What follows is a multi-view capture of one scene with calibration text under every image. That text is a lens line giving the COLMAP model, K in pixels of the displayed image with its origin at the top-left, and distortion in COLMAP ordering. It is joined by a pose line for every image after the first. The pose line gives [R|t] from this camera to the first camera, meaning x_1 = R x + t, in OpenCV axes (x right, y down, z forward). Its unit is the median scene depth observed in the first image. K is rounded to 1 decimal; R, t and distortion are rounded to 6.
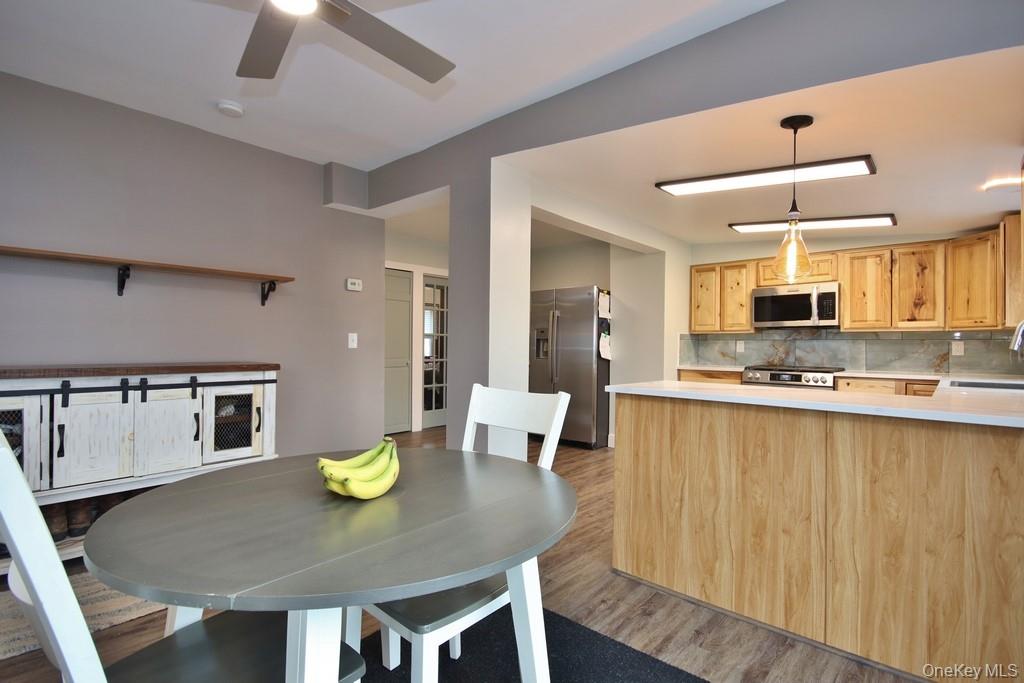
lens RADIAL K [[494.2, 0, 517.2], [0, 494.2, 342.5], [0, 0, 1]] dist [0.002553, -0.002143]
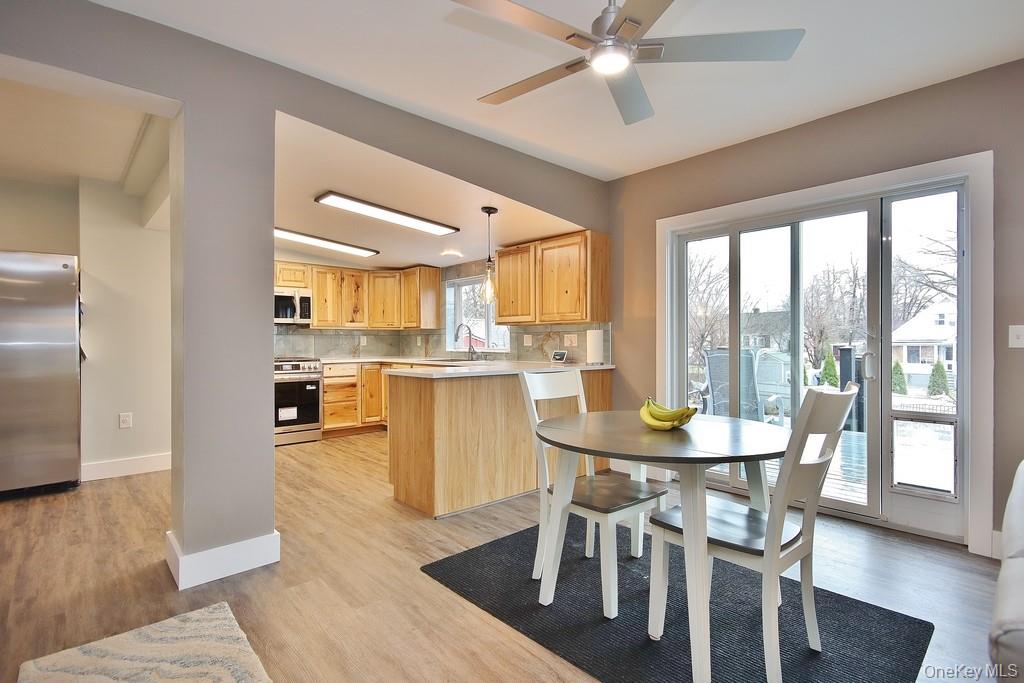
lens RADIAL K [[494.2, 0, 509.5], [0, 494.2, 338.4], [0, 0, 1]] dist [0.002553, -0.002143]
pose [[0.108498, -0.003025, 0.994092, -0.810378], [-0.002923, 0.999990, 0.003362, -0.003594], [-0.994092, -0.003270, 0.108488, 0.526591]]
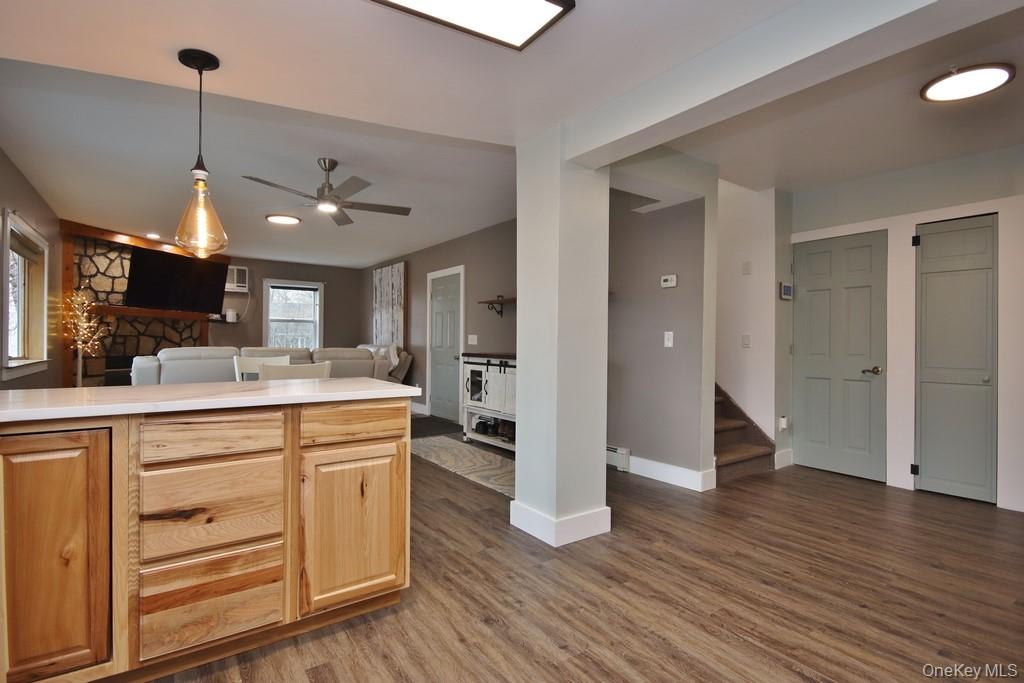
lens RADIAL K [[494.2, 0, 514.1], [0, 494.2, 343.9], [0, 0, 1]] dist [0.002553, -0.002143]
pose [[-0.219270, -0.008059, -0.975631, 0.876533], [-0.006984, 0.999953, -0.006690, 0.017450], [0.975639, 0.005347, -0.219316, 1.194623]]
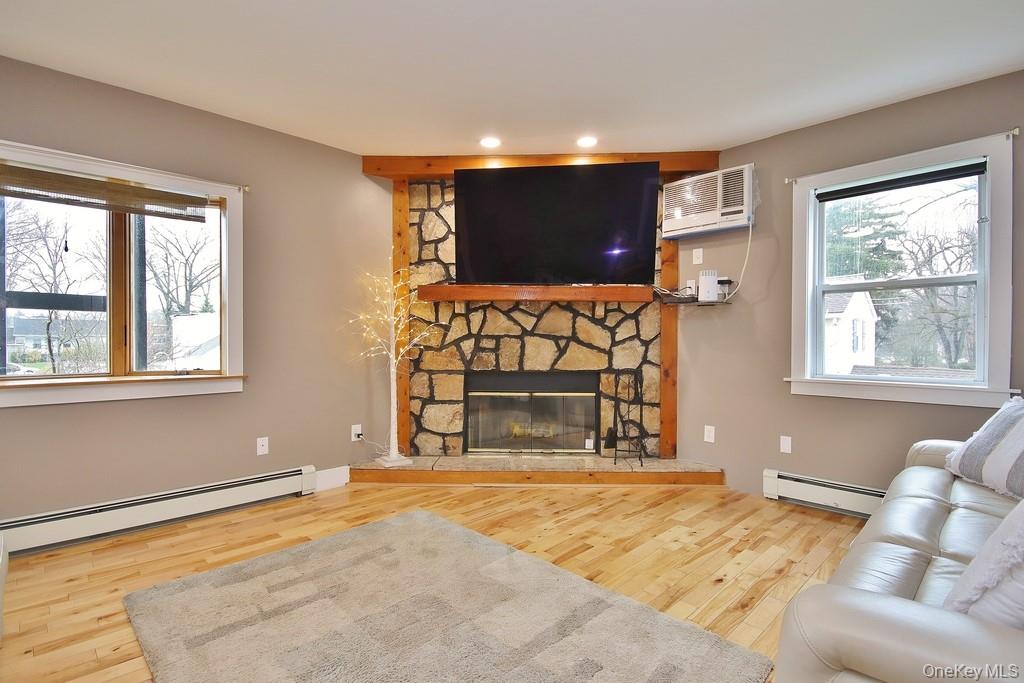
lens RADIAL K [[494.2, 0, 518.6], [0, 494.2, 343.1], [0, 0, 1]] dist [0.002553, -0.002143]
pose [[-0.997950, -0.014618, 0.062314, -1.048059], [-0.014368, 0.999887, 0.004462, -0.010180], [-0.062372, 0.003557, -0.998047, 0.278137]]
